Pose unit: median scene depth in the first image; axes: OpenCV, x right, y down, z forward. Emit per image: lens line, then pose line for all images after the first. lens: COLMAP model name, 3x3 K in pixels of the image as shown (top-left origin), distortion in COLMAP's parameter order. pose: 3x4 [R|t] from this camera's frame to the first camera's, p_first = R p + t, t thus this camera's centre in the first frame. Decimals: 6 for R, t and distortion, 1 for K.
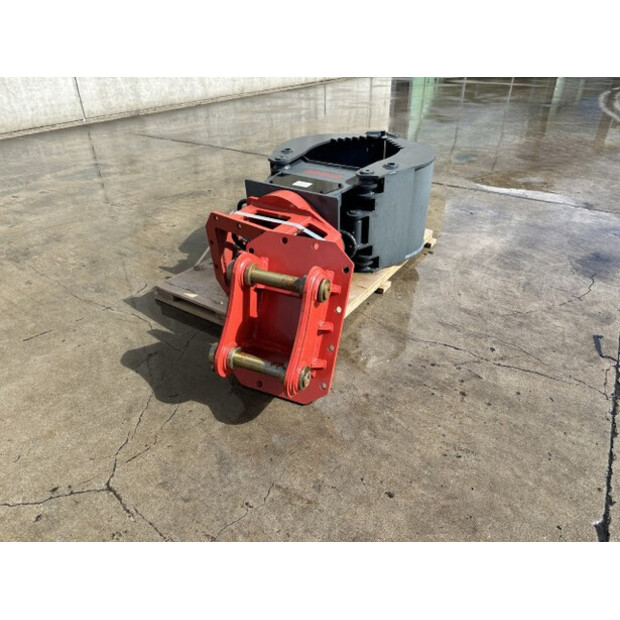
lens RADIAL K [[442.1, 0, 310.0], [0, 442.1, 310.0], [0, 0, 1]] dist [0.018889, -0.030421]
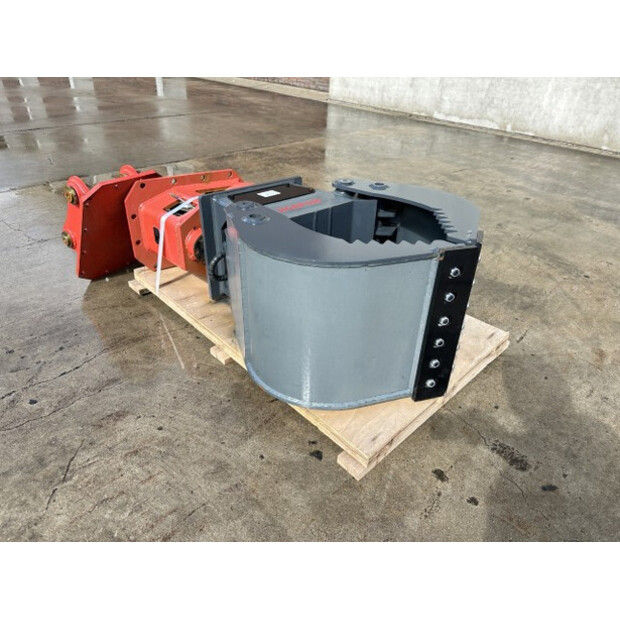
lens RADIAL K [[442.1, 0, 310.0], [0, 442.1, 310.0], [0, 0, 1]] dist [0.018889, -0.030421]
pose [[-0.219684, 0.517787, -0.826822, 0.876474], [-0.562829, 0.624991, 0.540935, -0.726341], [0.796845, 0.584194, 0.154125, 1.179027]]
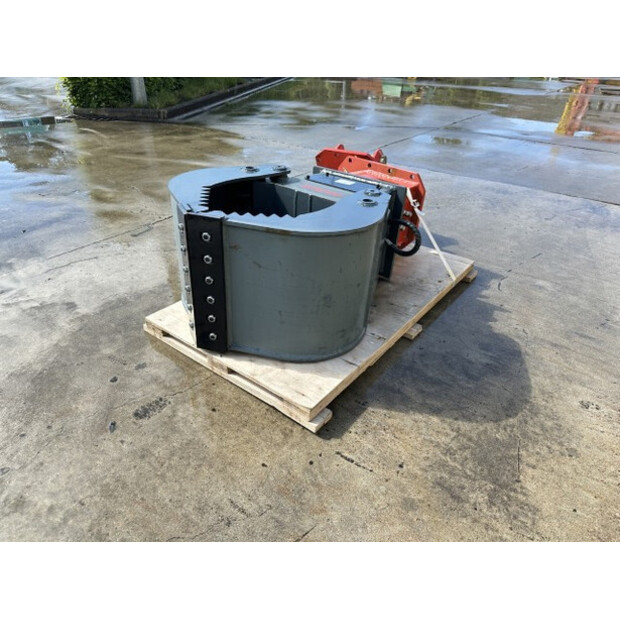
lens RADIAL K [[442.1, 0, 310.0], [0, 442.1, 310.0], [0, 0, 1]] dist [0.018889, -0.030421]
pose [[-0.995964, -0.065076, 0.061814, -0.021609], [0.028387, 0.424954, 0.904770, -1.179022], [-0.085147, 0.902873, -0.421392, 1.863710]]
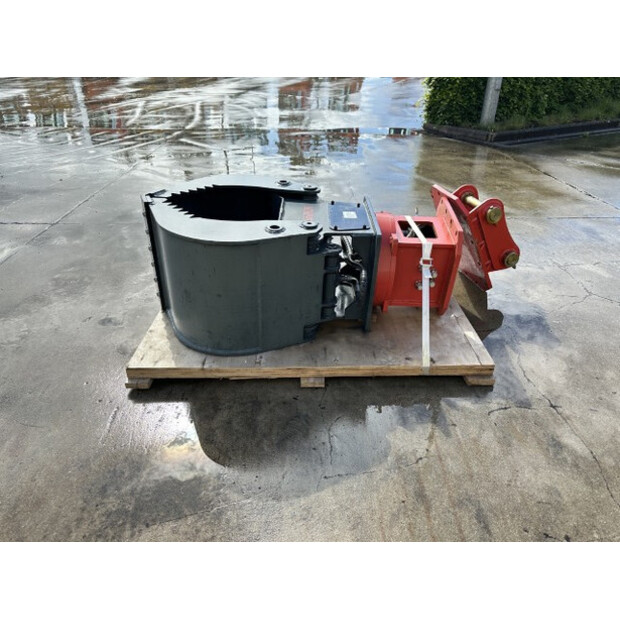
lens RADIAL K [[442.1, 0, 310.0], [0, 442.1, 310.0], [0, 0, 1]] dist [0.018889, -0.030421]
pose [[-0.549559, -0.418407, 0.723132, -0.817188], [0.460917, 0.570071, 0.680129, -0.940907], [-0.696807, 0.707075, -0.120437, 1.458493]]
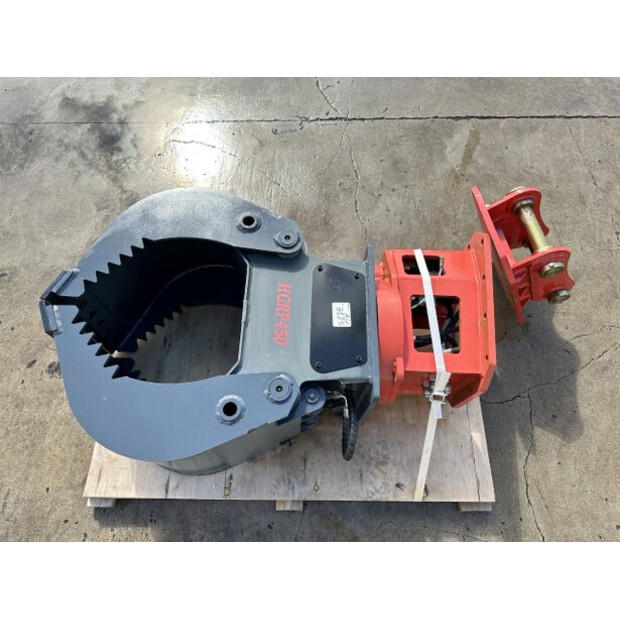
lens RADIAL K [[451.7, 0, 306.8], [0, 451.7, 299.8], [0, 0, 1]] dist [0.002891, -0.027074]
pose [[-0.534363, -0.749221, 0.391312, -0.265318], [0.475175, 0.116601, 0.872131, -1.002081], [-0.699046, 0.651976, 0.293704, 0.912074]]
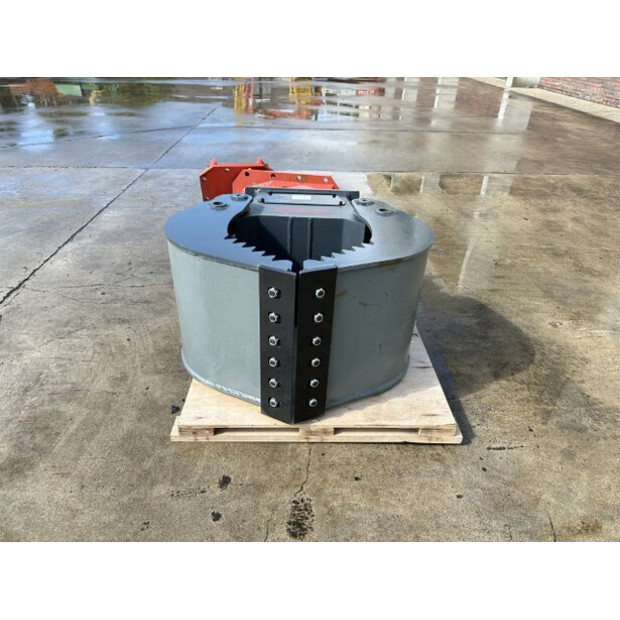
lens RADIAL K [[451.7, 0, 306.8], [0, 451.7, 299.8], [0, 0, 1]] dist [0.002891, -0.027074]
pose [[-0.835189, 0.264480, -0.482192, 0.544716], [-0.316933, 0.485082, 0.815015, -1.070698], [0.449457, 0.833514, -0.321313, 1.654998]]
